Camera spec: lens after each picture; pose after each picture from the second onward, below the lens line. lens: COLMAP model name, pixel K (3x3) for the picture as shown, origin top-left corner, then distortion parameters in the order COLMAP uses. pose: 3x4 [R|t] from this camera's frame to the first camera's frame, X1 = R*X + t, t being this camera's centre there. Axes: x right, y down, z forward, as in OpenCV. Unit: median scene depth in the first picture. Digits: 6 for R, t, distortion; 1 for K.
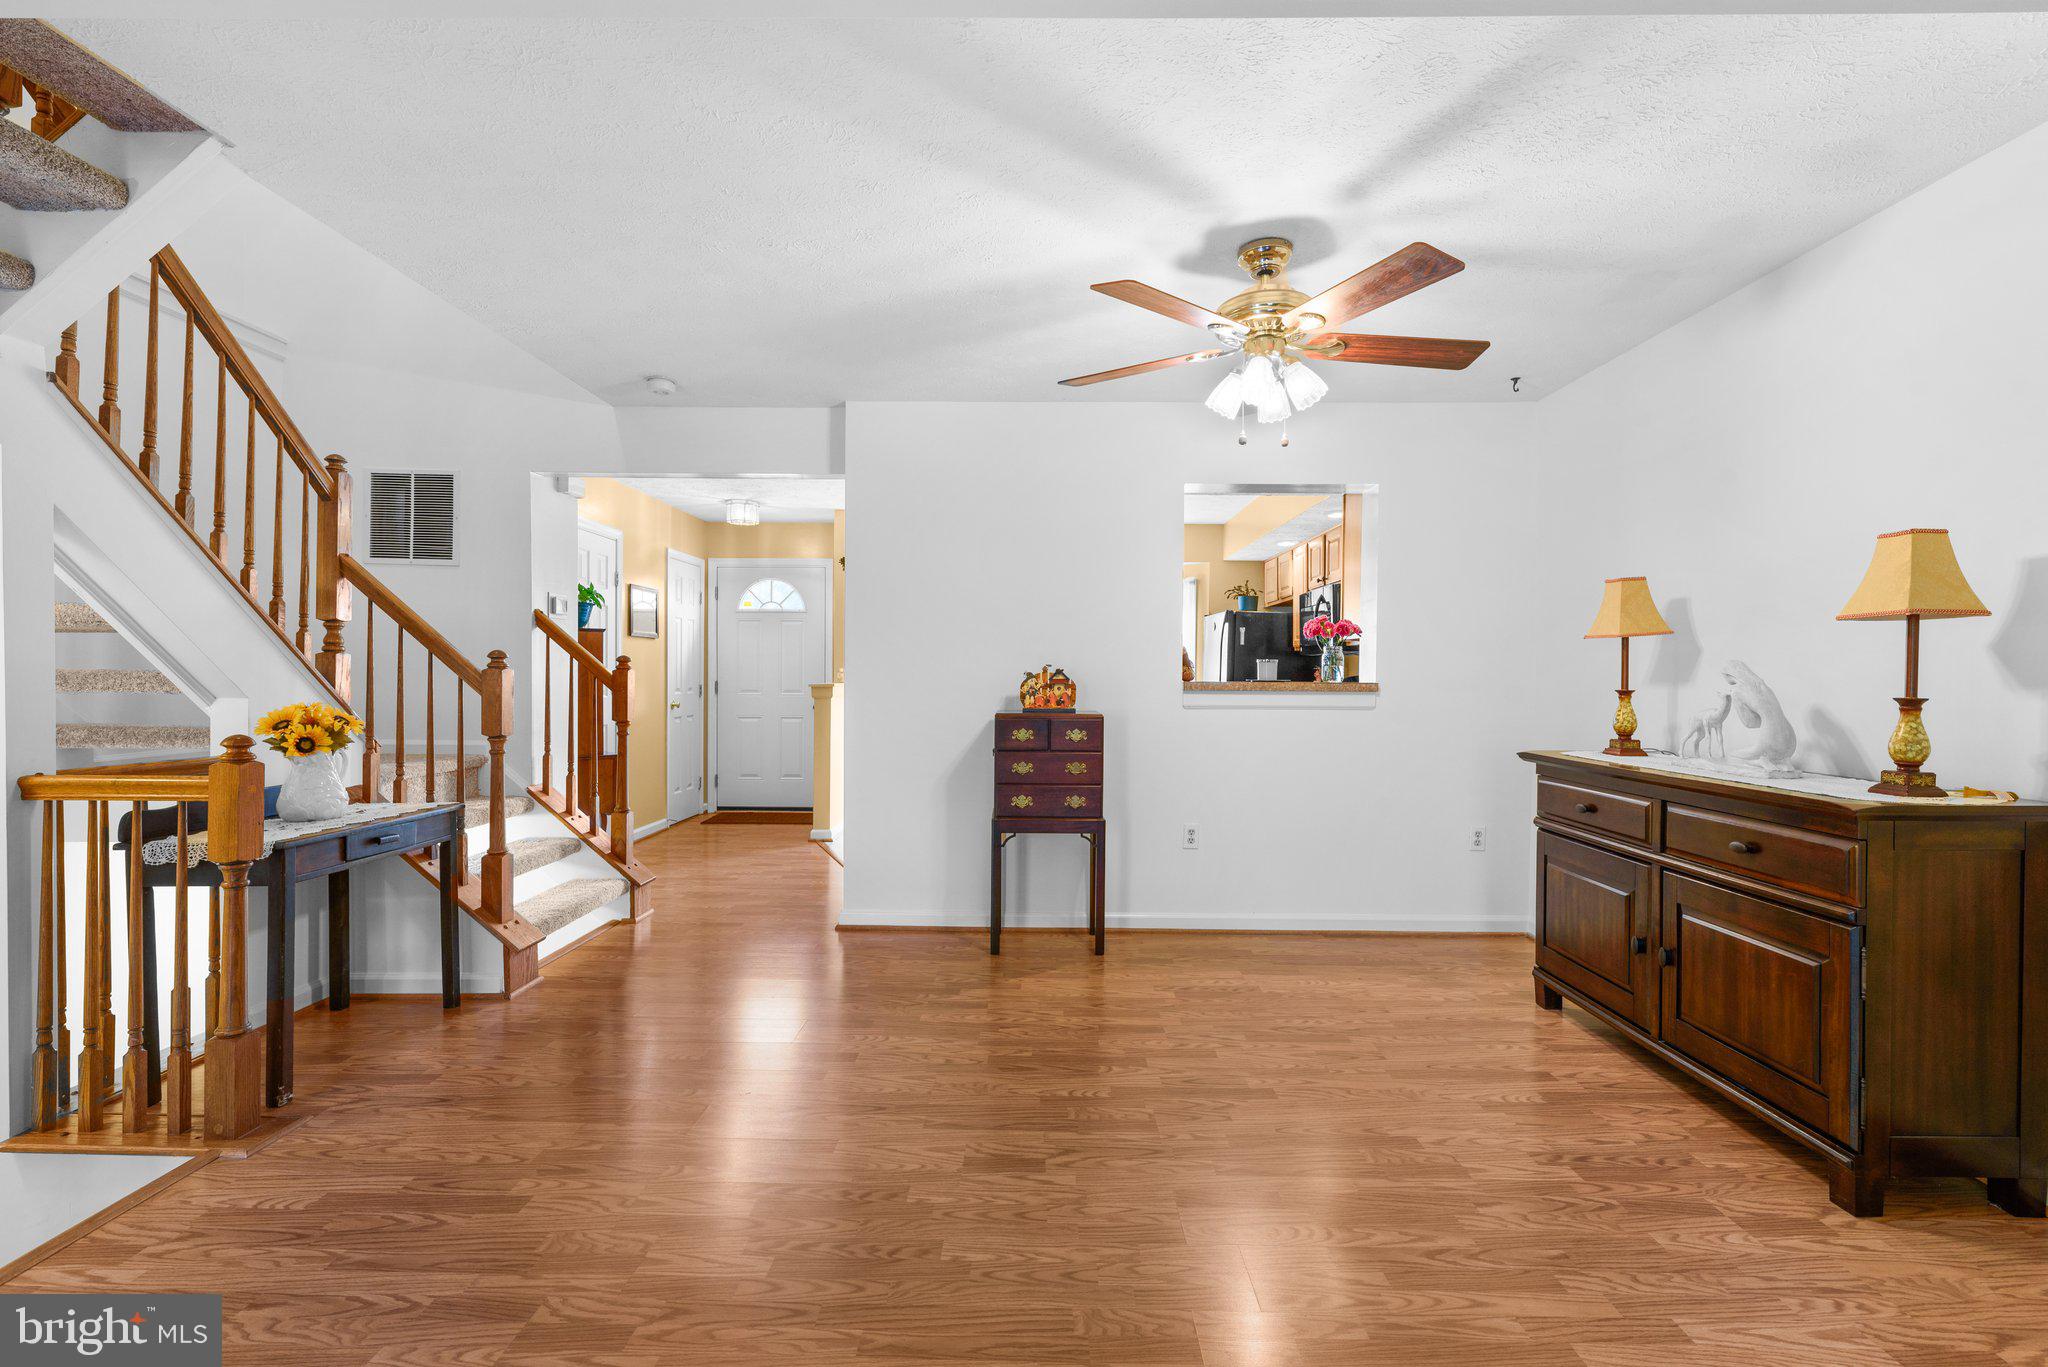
lens RADIAL K [[919.6, 0, 1046.7], [0, 919.6, 676.9], [0, 0, 1]] dist [0.001673, 0.000055]
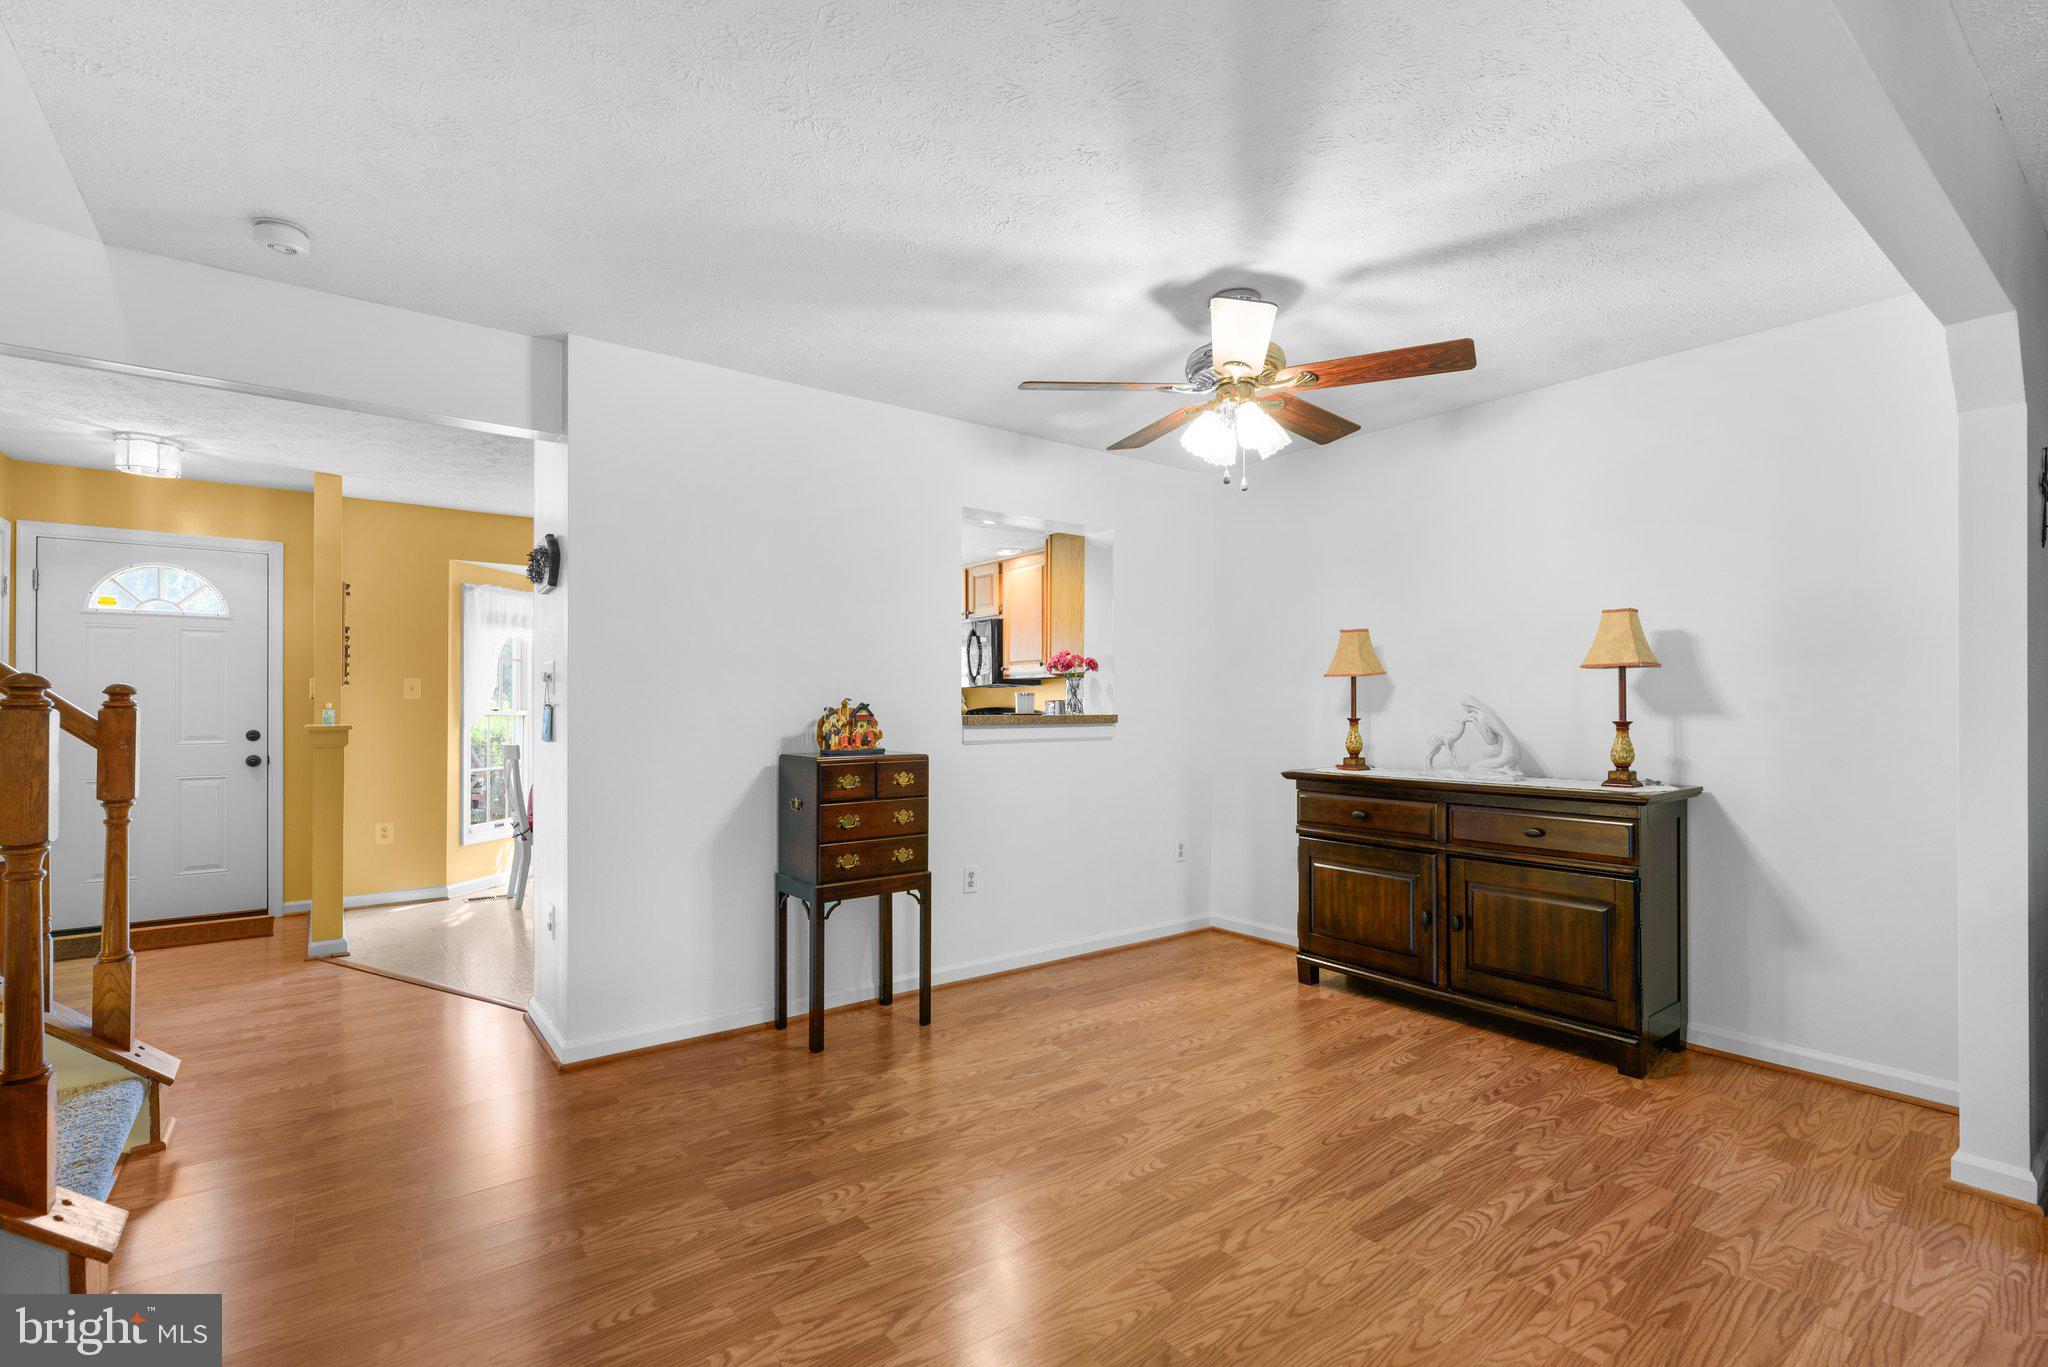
lens RADIAL K [[919.6, 0, 1038.8], [0, 919.6, 696.5], [0, 0, 1]] dist [0.001673, 0.000055]
pose [[0.790932, -0.001368, 0.611902, -0.480015], [0.008445, 0.999927, -0.008680, -0.007928], [-0.611845, 0.012033, 0.790886, 0.269188]]
